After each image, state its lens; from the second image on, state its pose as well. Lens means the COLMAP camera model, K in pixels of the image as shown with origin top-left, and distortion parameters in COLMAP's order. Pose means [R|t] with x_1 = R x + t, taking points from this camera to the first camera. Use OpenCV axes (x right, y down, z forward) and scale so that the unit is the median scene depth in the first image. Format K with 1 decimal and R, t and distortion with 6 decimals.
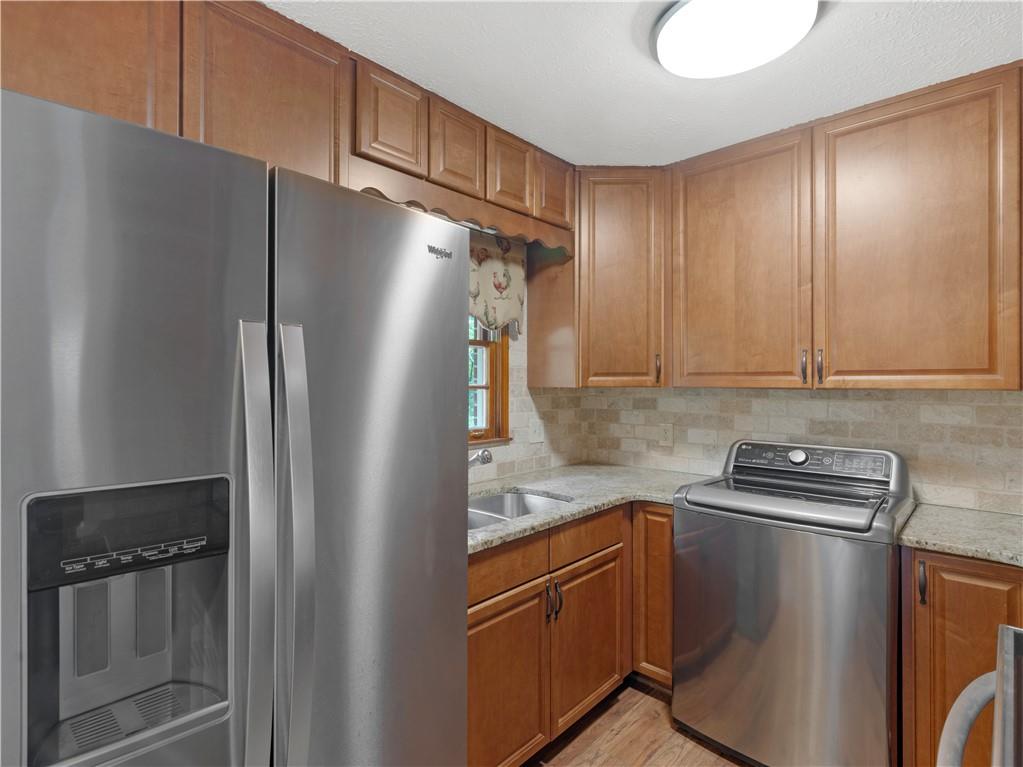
lens RADIAL K [[530.3, 0, 451.5], [0, 530.3, 383.5], [0, 0, 1]] dist [-0.000482, 0.000153]
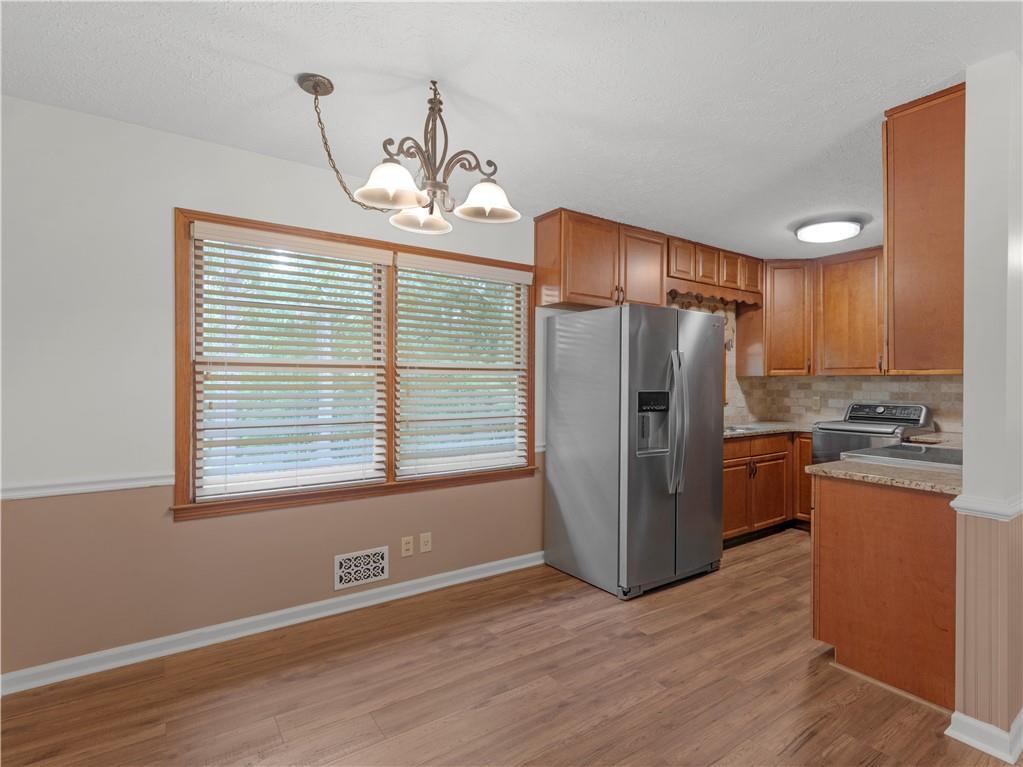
lens RADIAL K [[532.1, 0, 555.5], [0, 532.1, 382.6], [0, 0, 1]] dist [0.000420, -0.000562]
pose [[0.989634, 0.003876, -0.143561, -0.253450], [-0.004542, 0.999980, -0.004311, 0.048068], [0.143542, 0.004918, 0.989632, -1.098120]]
